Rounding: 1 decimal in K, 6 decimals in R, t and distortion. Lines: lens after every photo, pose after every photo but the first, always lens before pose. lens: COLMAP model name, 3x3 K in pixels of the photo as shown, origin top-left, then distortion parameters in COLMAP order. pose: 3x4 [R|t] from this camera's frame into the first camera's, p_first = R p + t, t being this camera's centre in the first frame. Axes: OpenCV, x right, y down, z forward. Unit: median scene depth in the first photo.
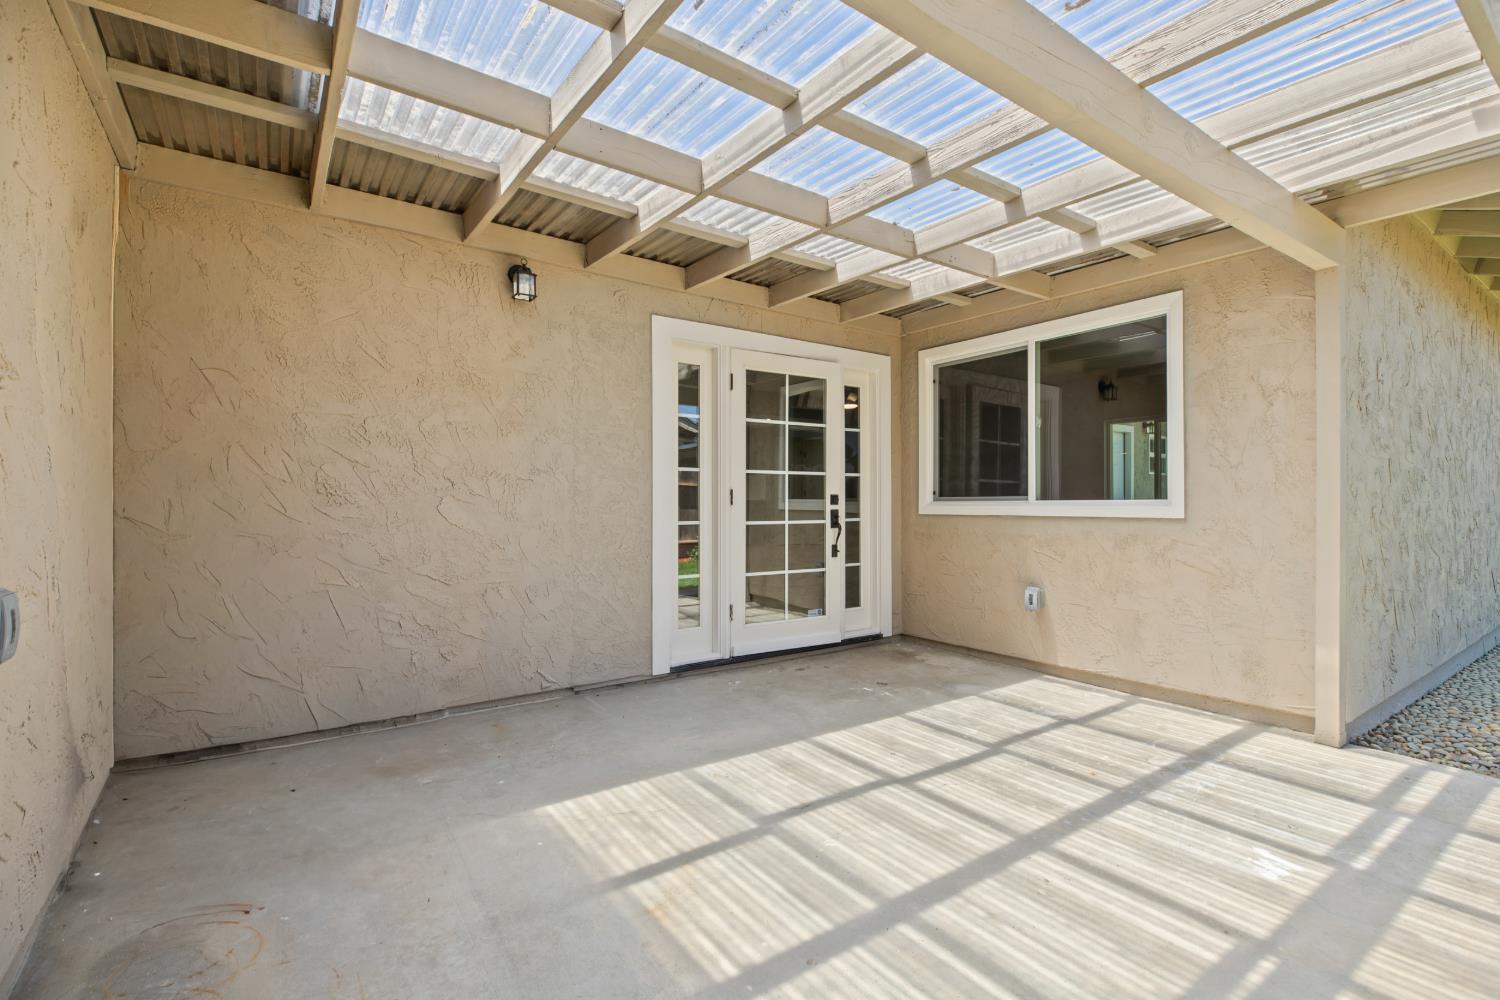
lens RADIAL K [[685.0, 0, 749.5], [0, 685.0, 500.0], [0, 0, 1]] dist [0.000590, -0.000609]
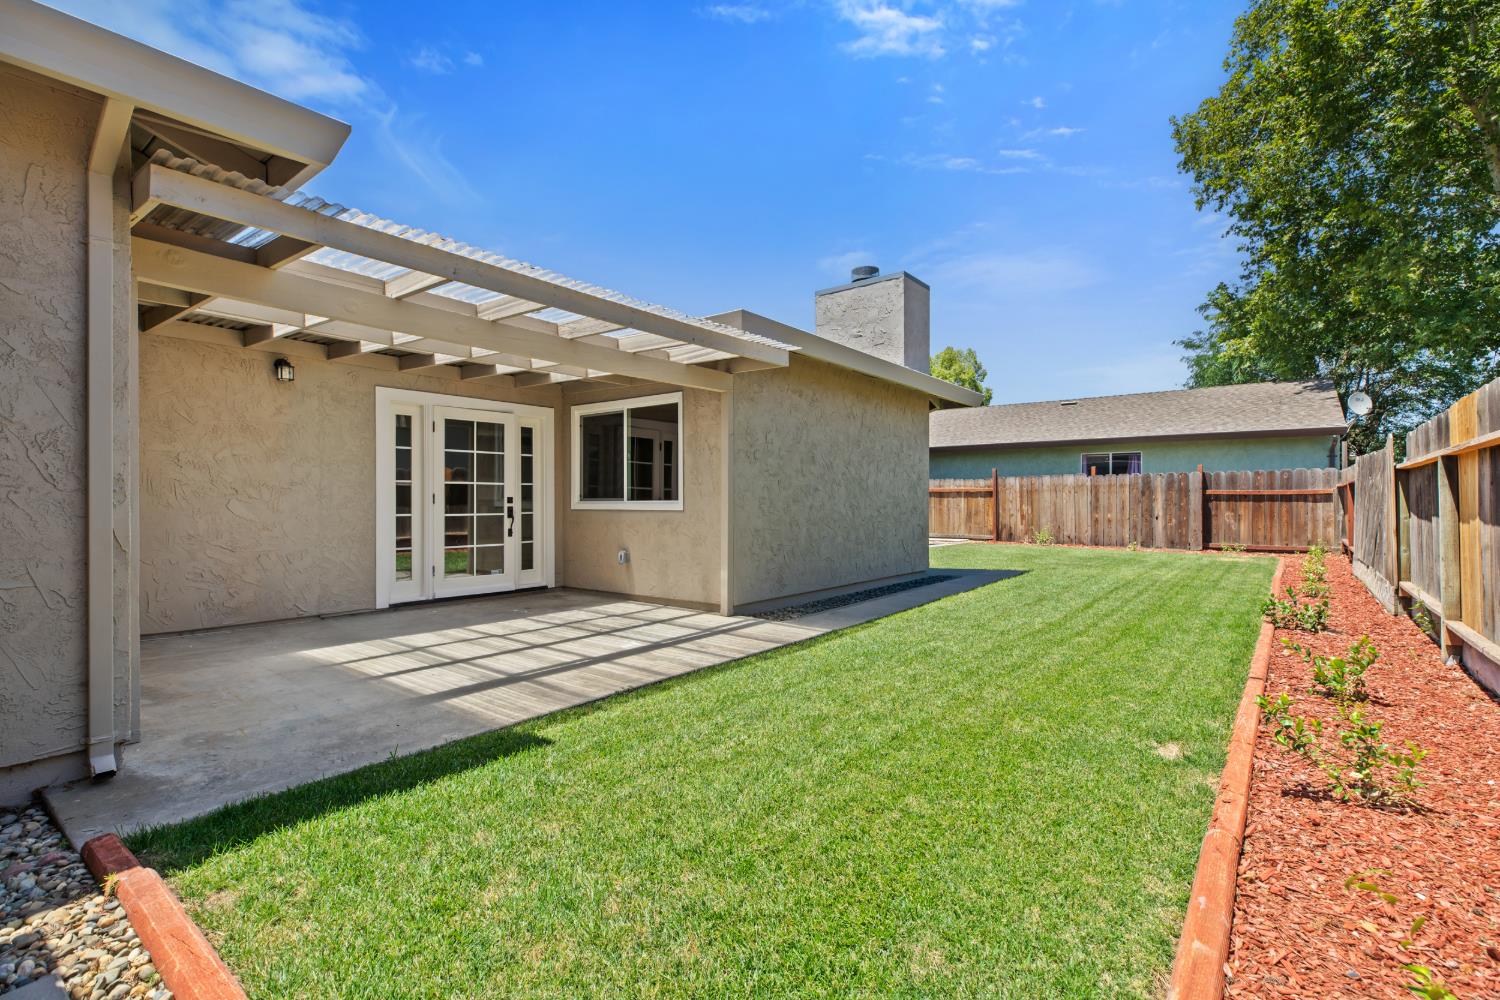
lens RADIAL K [[685.0, 0, 753.9], [0, 685.0, 500.3], [0, 0, 1]] dist [0.000590, -0.000609]
pose [[0.954803, -0.000312, 0.297238, 0.213979], [-0.000578, 0.999996, 0.002905, -0.006004], [-0.297238, -0.002945, 0.954799, -0.756192]]
